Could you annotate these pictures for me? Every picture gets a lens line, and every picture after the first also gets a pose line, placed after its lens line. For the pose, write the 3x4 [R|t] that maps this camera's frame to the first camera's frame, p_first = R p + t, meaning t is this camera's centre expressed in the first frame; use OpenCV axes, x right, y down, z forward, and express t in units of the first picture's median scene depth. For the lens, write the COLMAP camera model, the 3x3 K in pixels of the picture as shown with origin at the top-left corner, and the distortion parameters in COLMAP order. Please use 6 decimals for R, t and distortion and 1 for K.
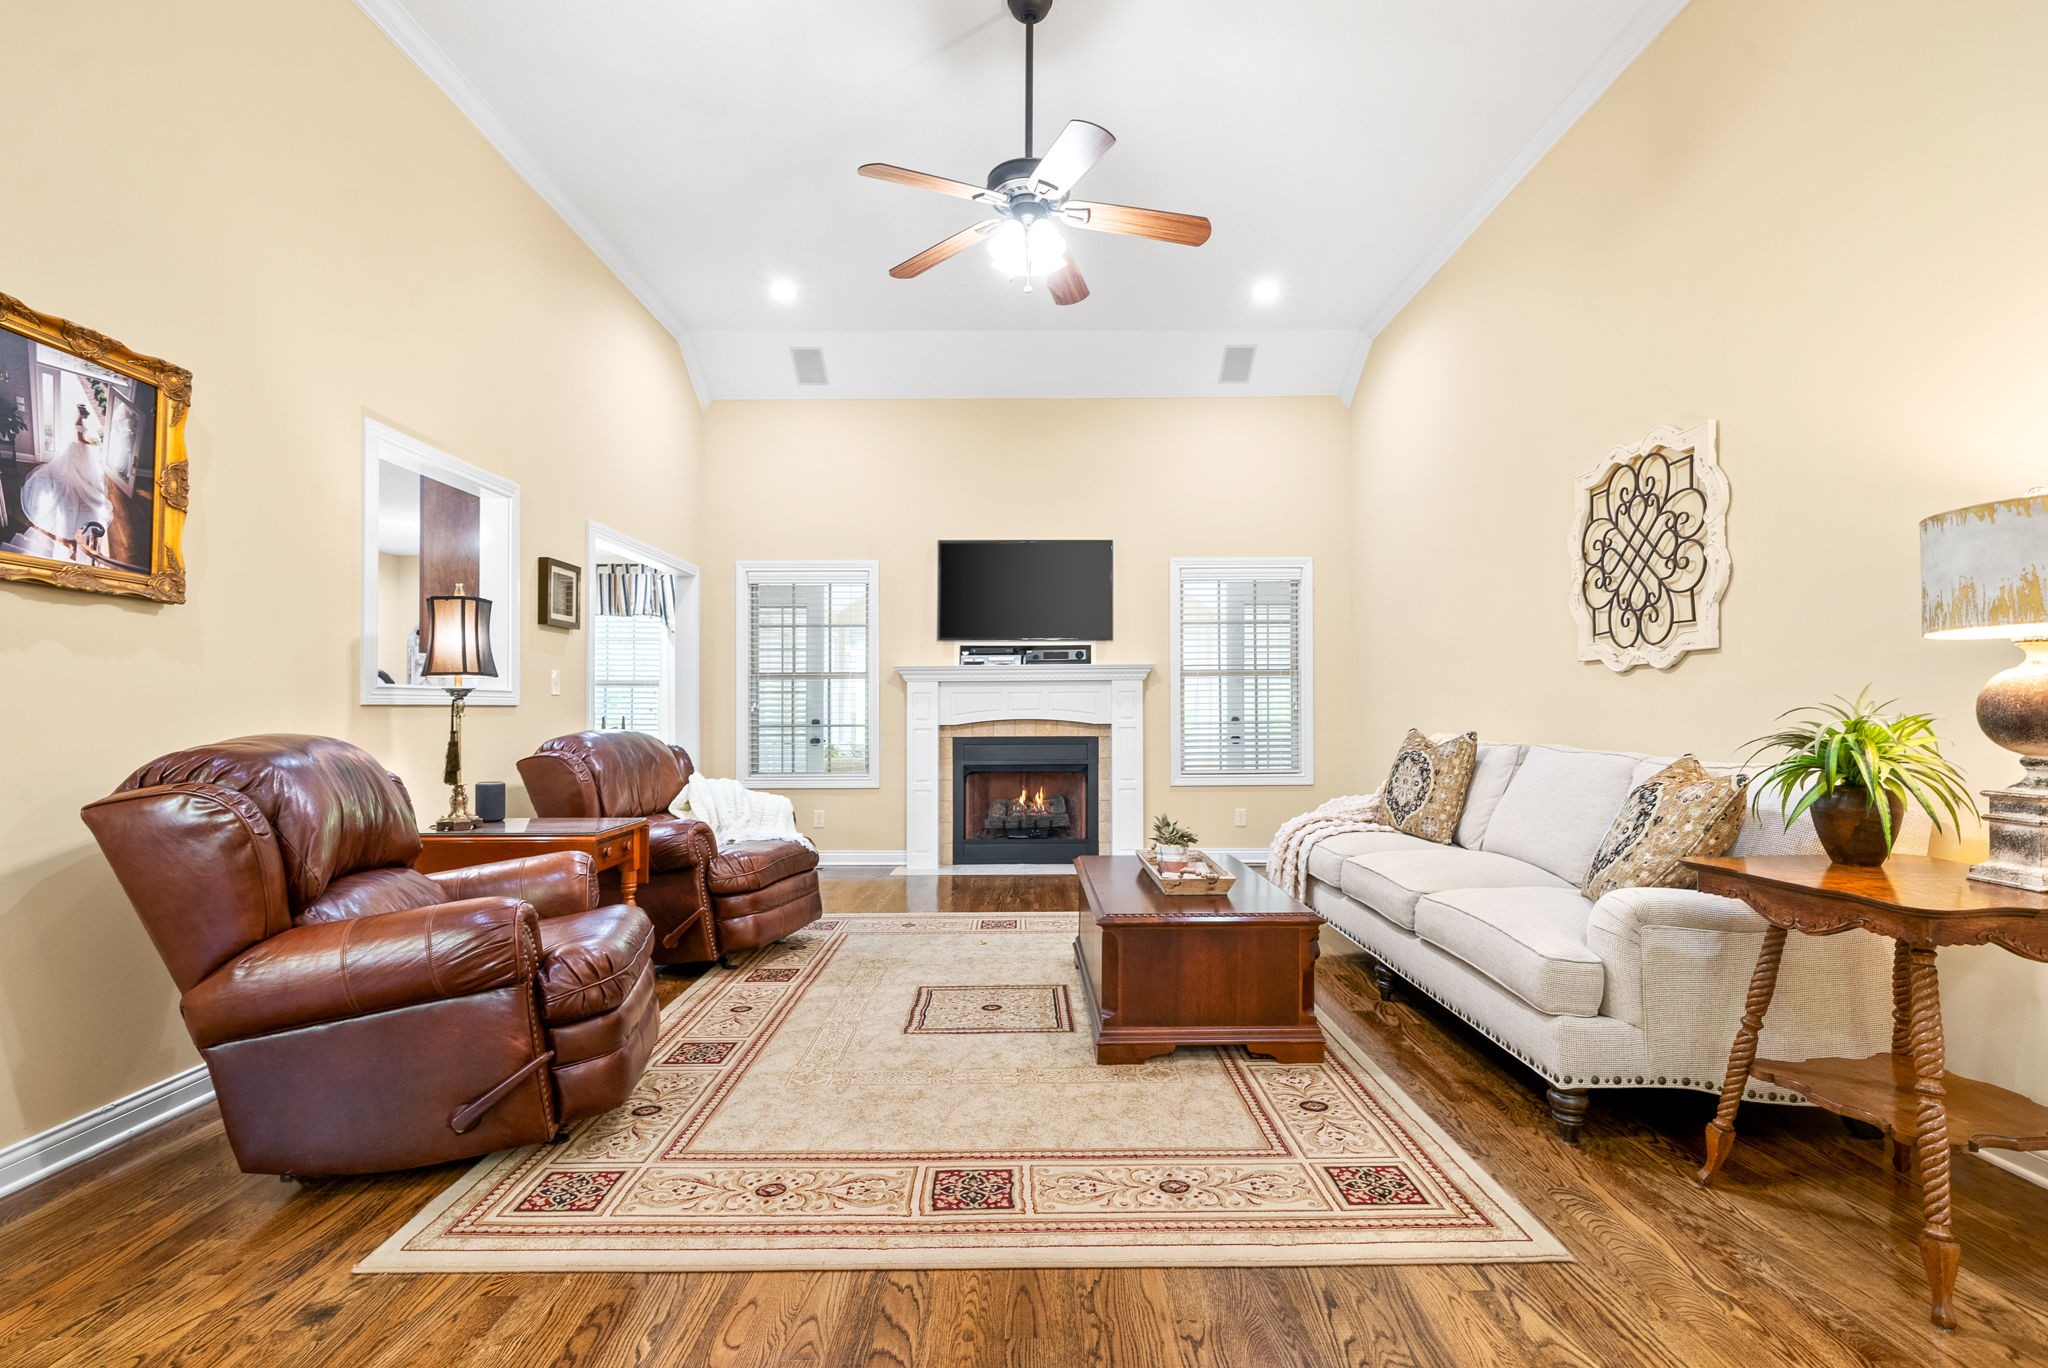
lens RADIAL K [[941.4, 0, 1036.0], [0, 941.4, 692.5], [0, 0, 1]] dist [0.000872, 0.000413]
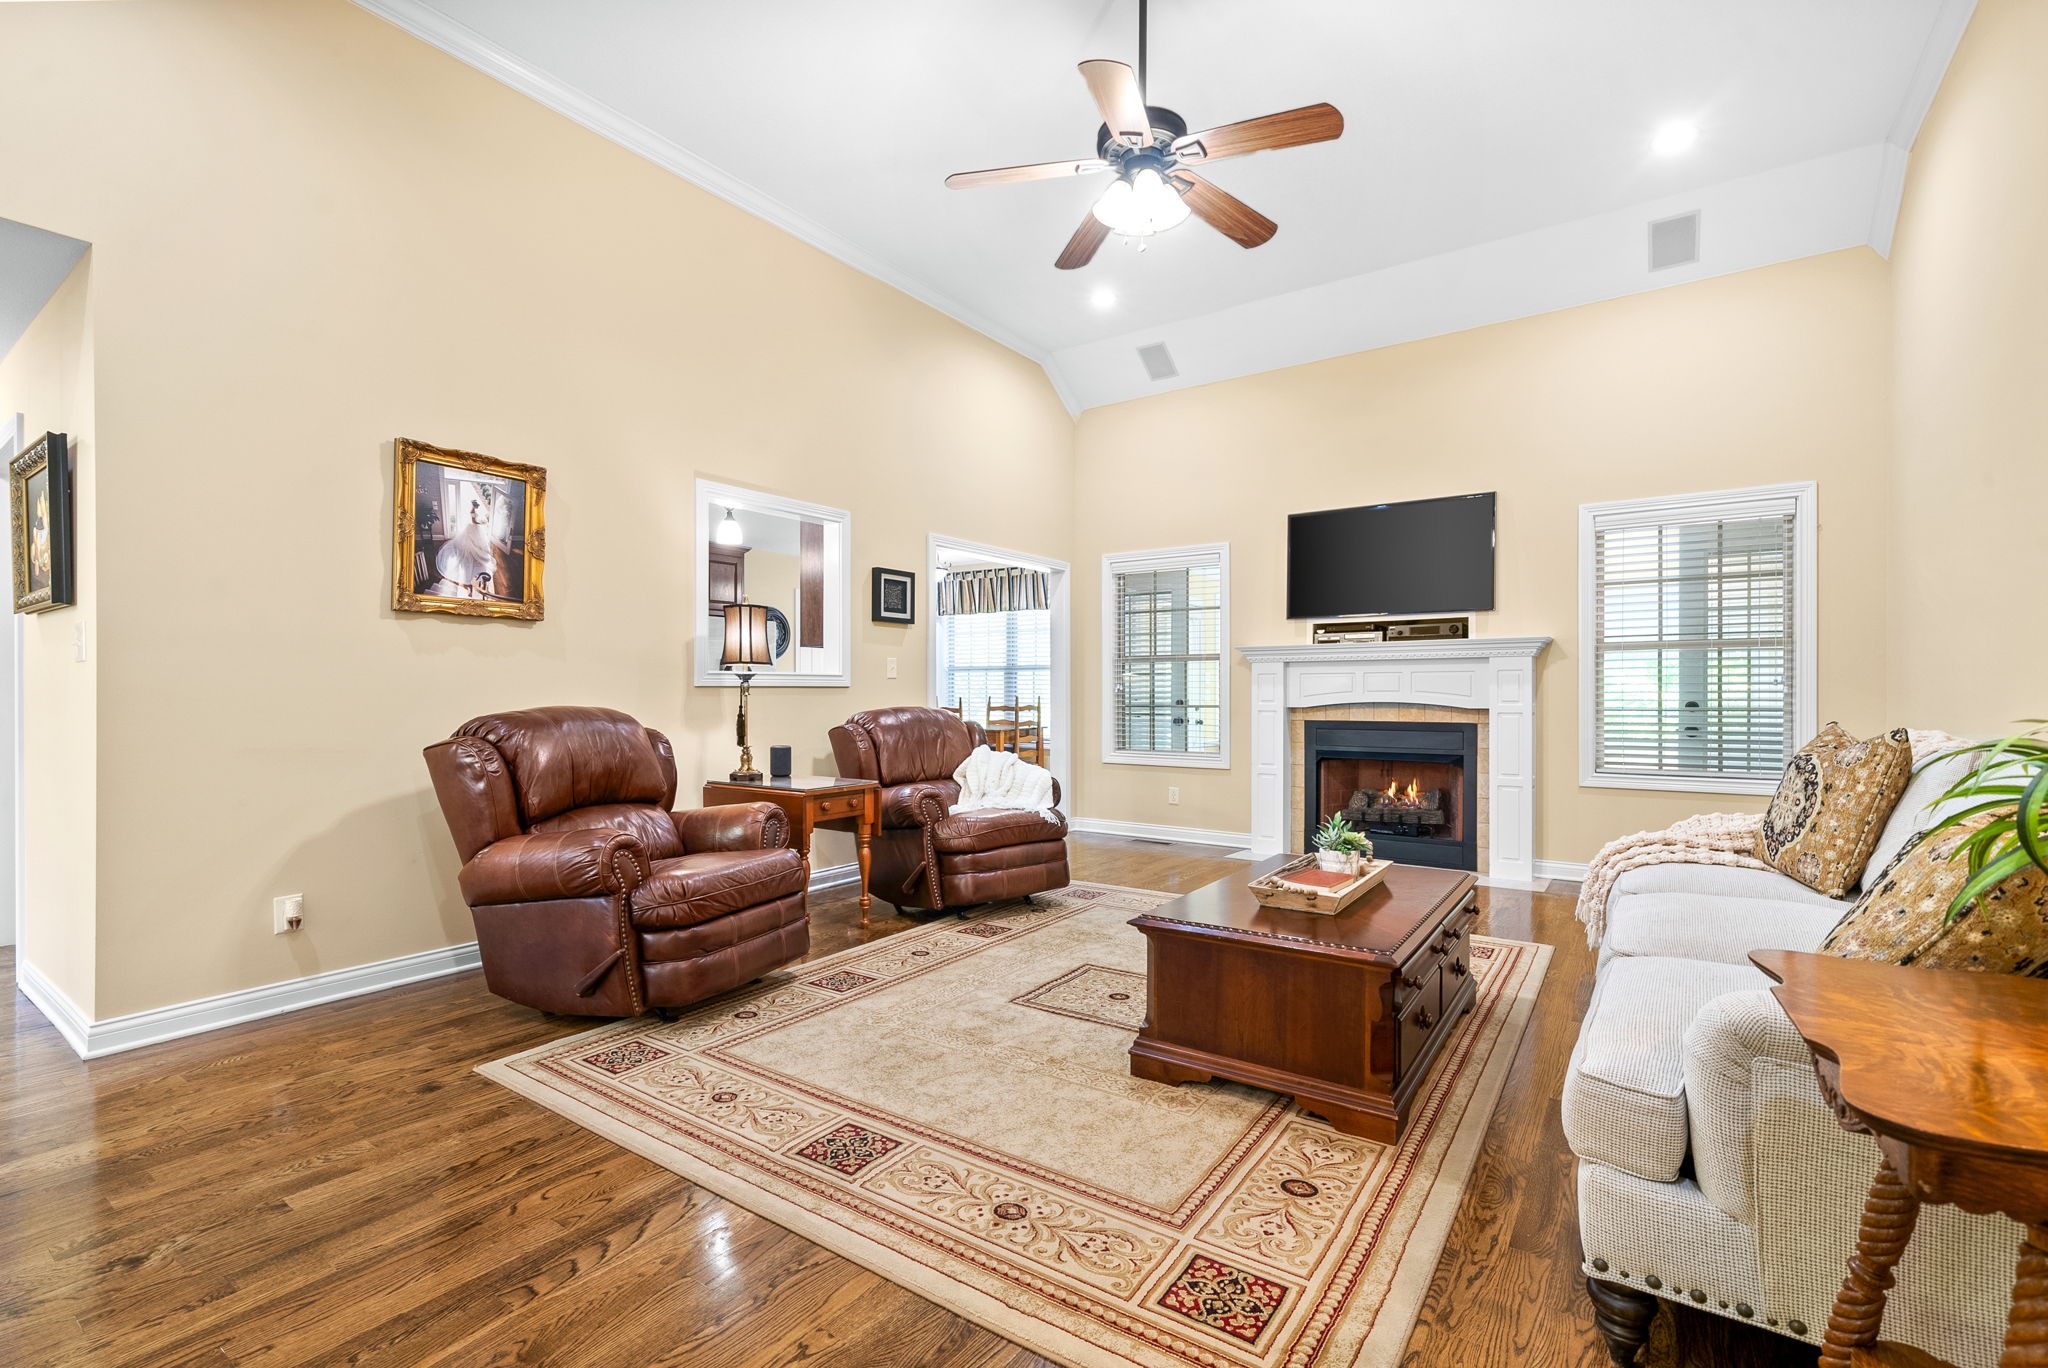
lens RADIAL K [[899.8, 0, 1015.4], [0, 899.8, 683.4], [0, 0, 1]] dist [-0.000846, 0.000405]
pose [[0.813848, -0.001763, -0.581075, 0.332122], [0.007608, 0.999942, 0.007622, 0.001703], [0.581028, -0.010624, 0.813814, 0.147900]]
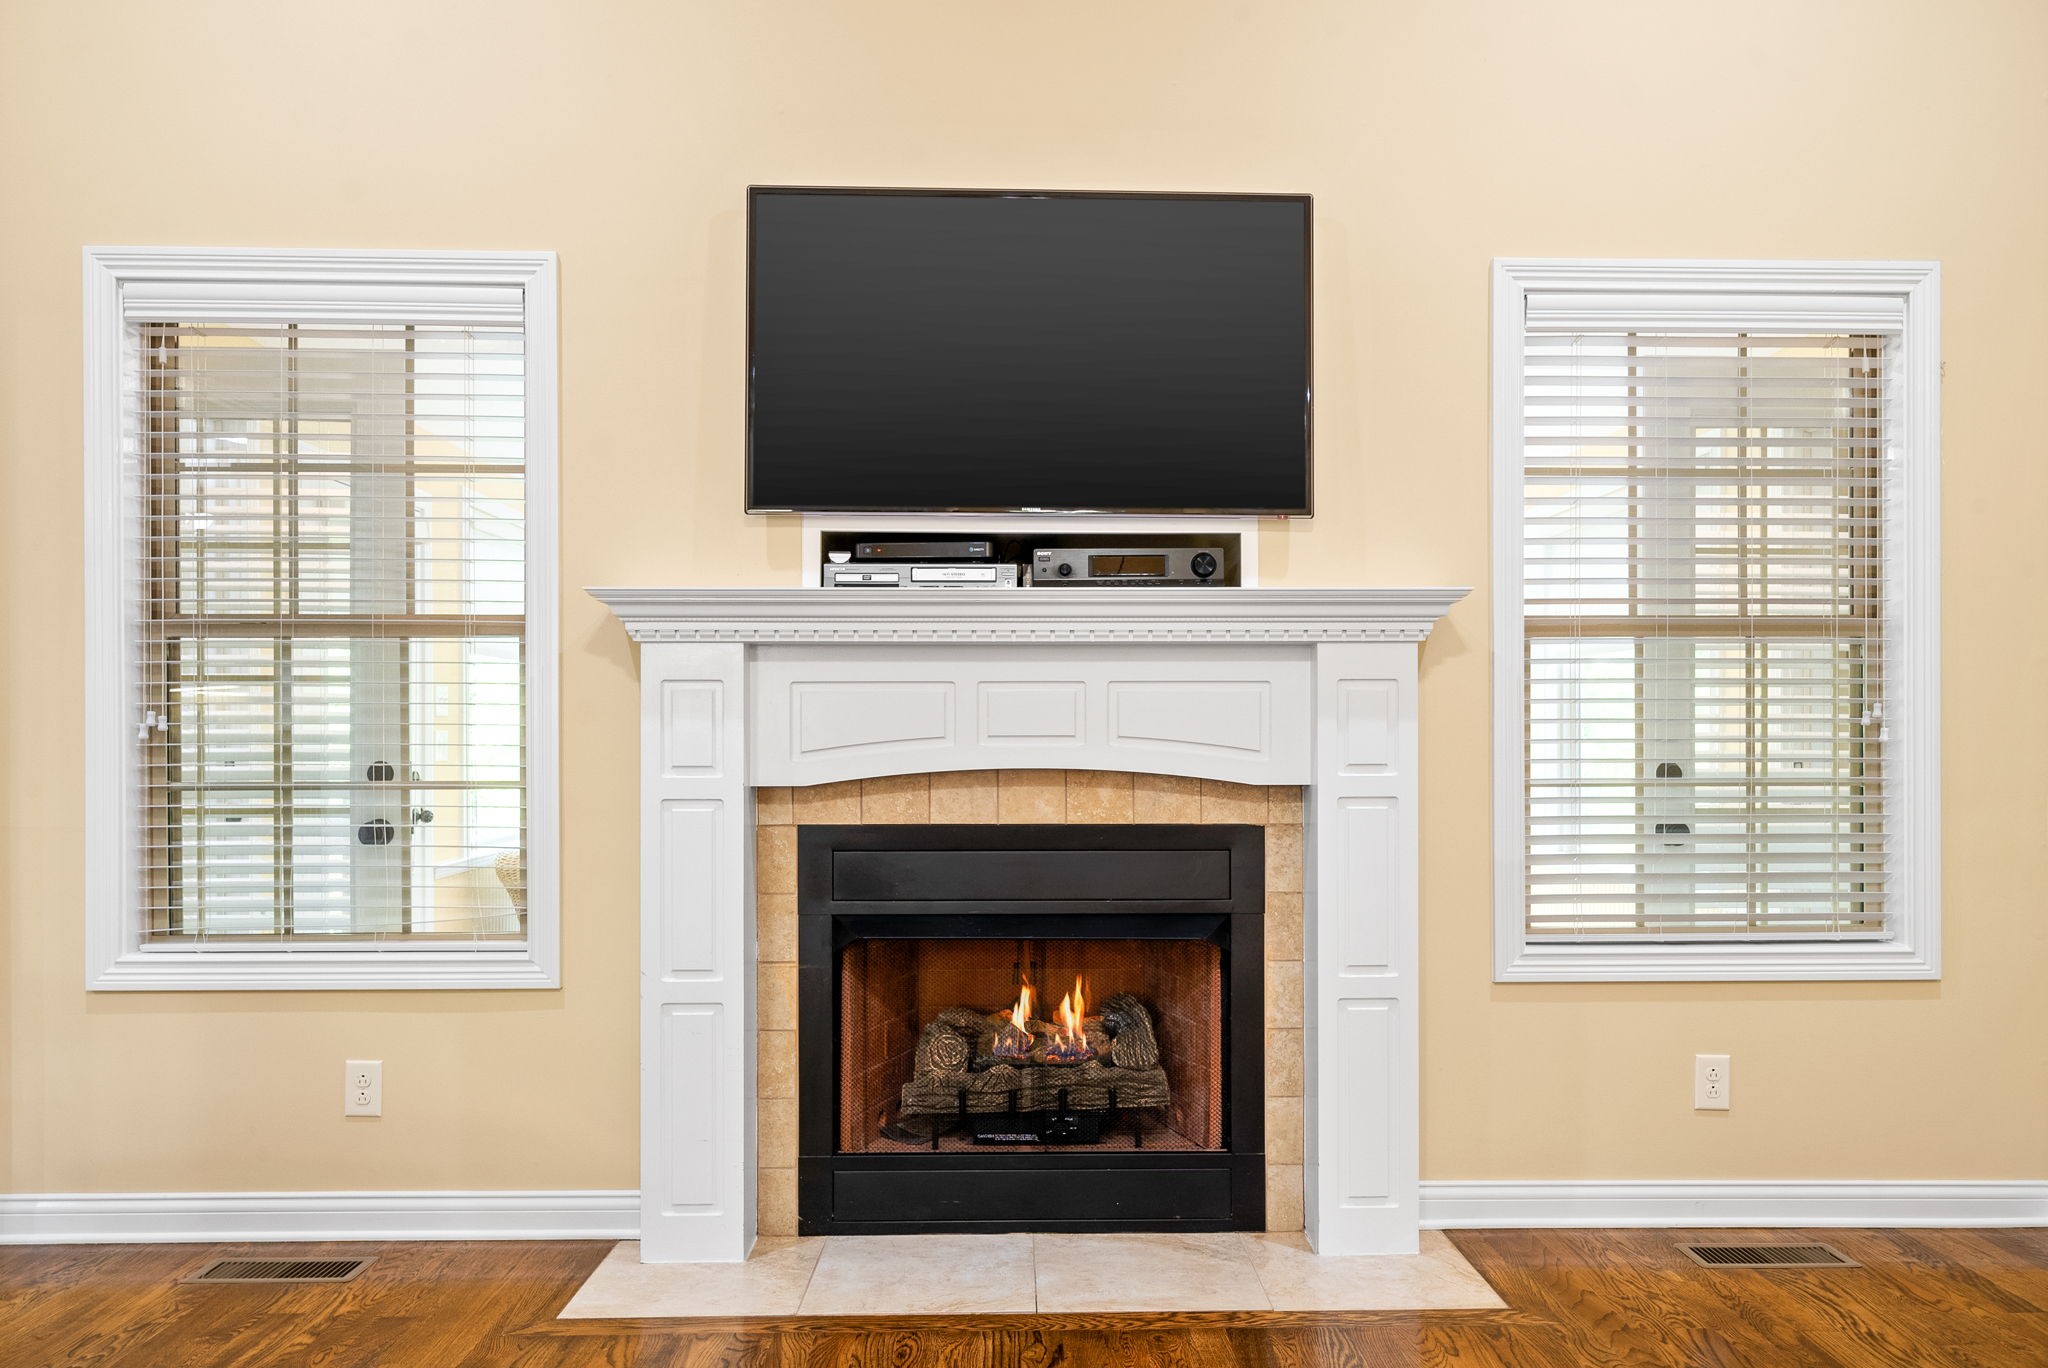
lens RADIAL K [[1479.6, 0, 1003.7], [0, 1479.6, 759.6], [0, 0, 1]] dist [0.002132, 0.005901]
pose [[0.999880, 0.003865, -0.014969, -0.021758], [-0.003468, 0.999645, 0.026434, 0.021031], [0.015066, -0.026379, 0.999538, 0.843763]]
